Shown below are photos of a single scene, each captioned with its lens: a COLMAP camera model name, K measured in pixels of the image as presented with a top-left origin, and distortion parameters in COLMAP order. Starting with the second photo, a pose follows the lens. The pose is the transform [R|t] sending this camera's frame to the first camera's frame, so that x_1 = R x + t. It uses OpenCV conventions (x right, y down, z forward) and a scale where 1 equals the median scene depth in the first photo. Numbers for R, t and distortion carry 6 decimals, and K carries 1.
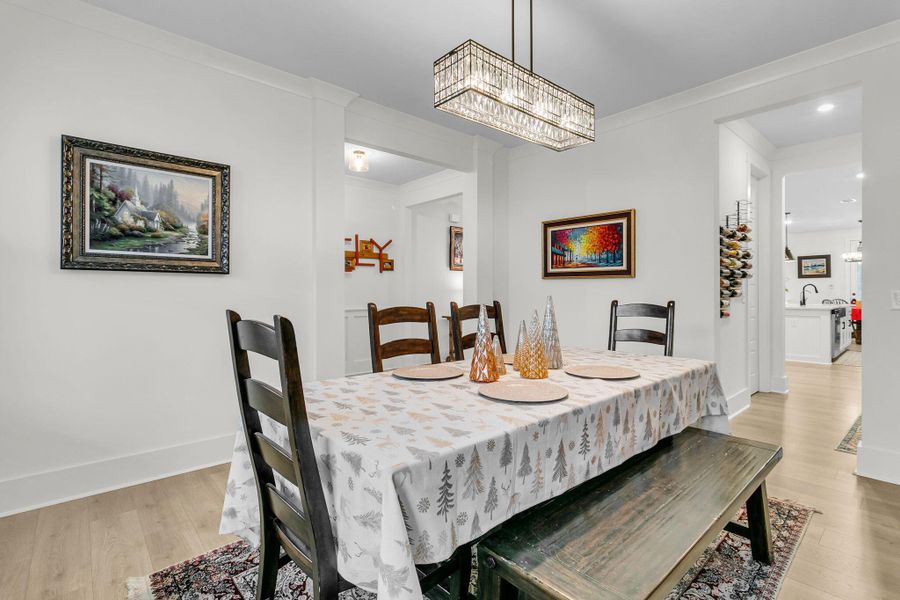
lens RADIAL K [[419.1, 0, 454.9], [0, 419.1, 287.8], [0, 0, 1]] dist [0.001619, 0.000424]
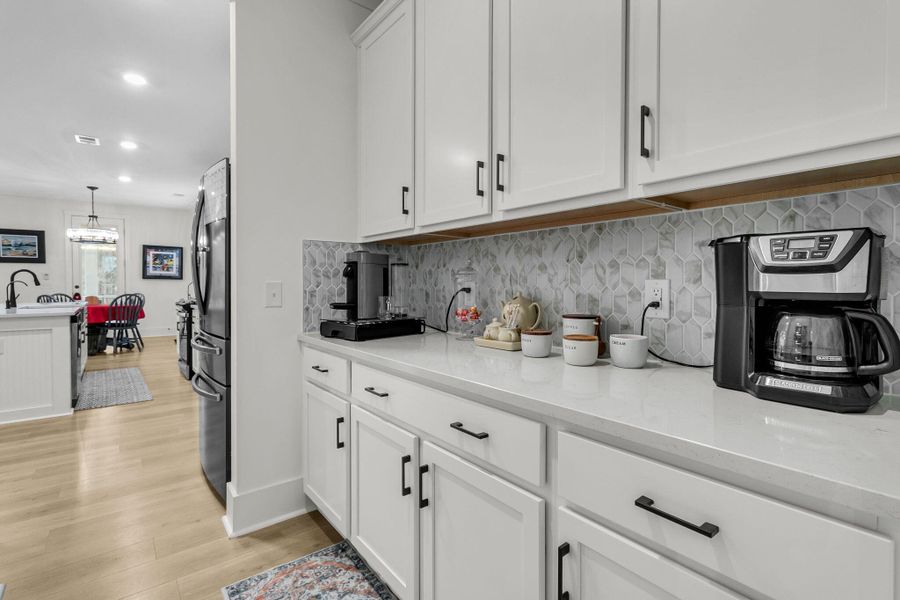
lens RADIAL K [[430.6, 0, 453.4], [0, 430.6, 291.0], [0, 0, 1]] dist [0.002495, 0.000375]
pose [[0.056385, -0.015356, 0.998291, 0.482885], [-0.009790, 0.999825, 0.015932, 0.008817], [-0.998361, -0.010672, 0.056225, 0.632267]]
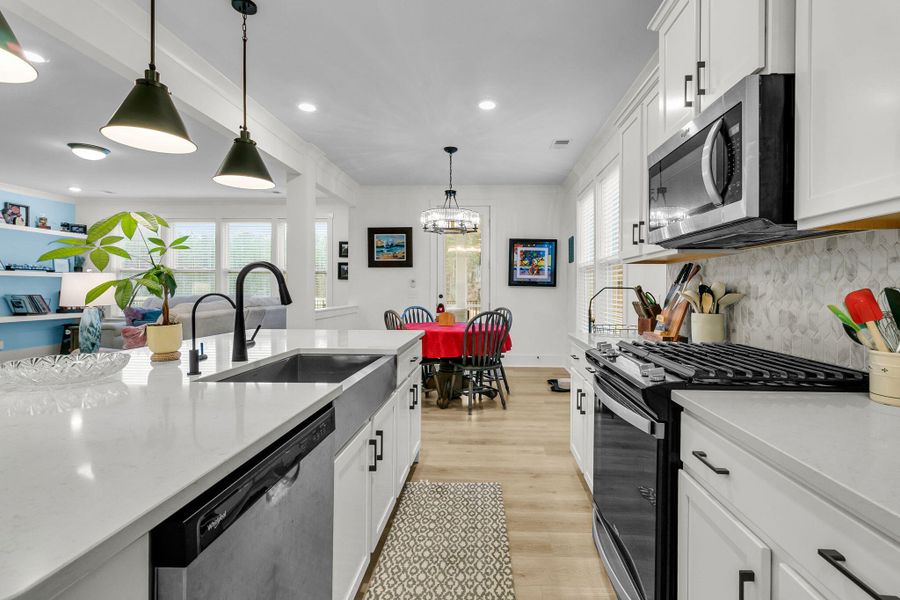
lens RADIAL K [[426.5, 0, 473.0], [0, 426.5, 292.4], [0, 0, 1]] dist [0.001598, 0.000623]
pose [[0.688886, -0.000532, 0.724869, 1.224653], [-0.012251, 0.999848, 0.012377, 0.004550], [-0.724766, -0.017407, 0.688775, 1.240395]]
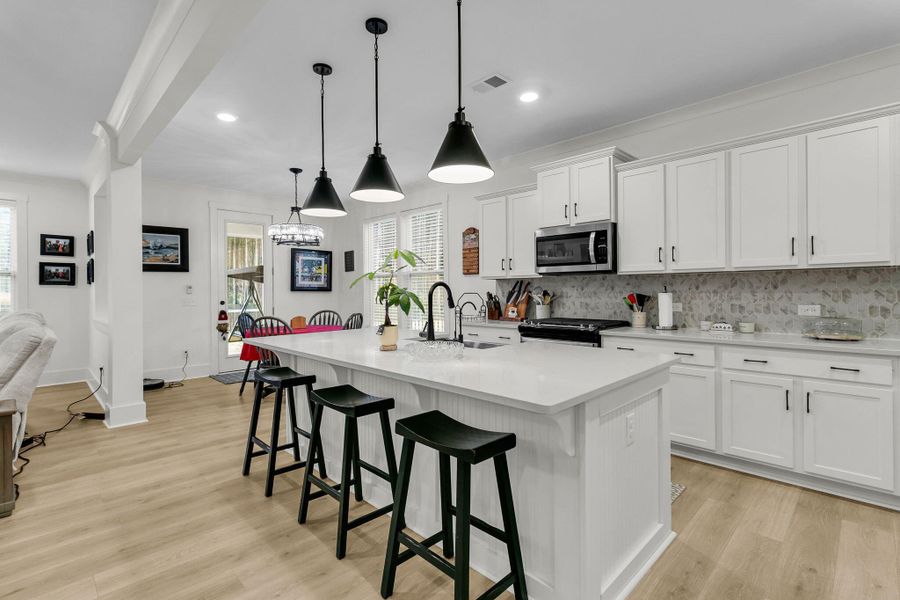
lens RADIAL K [[421.1, 0, 452.4], [0, 421.1, 290.3], [0, 0, 1]] dist [0.006209, 0.000841]
pose [[-0.057485, 0.001802, 0.998345, 0.799998], [-0.001206, 0.999998, -0.001874, -0.001967], [-0.998346, -0.001312, -0.057483, 1.618334]]
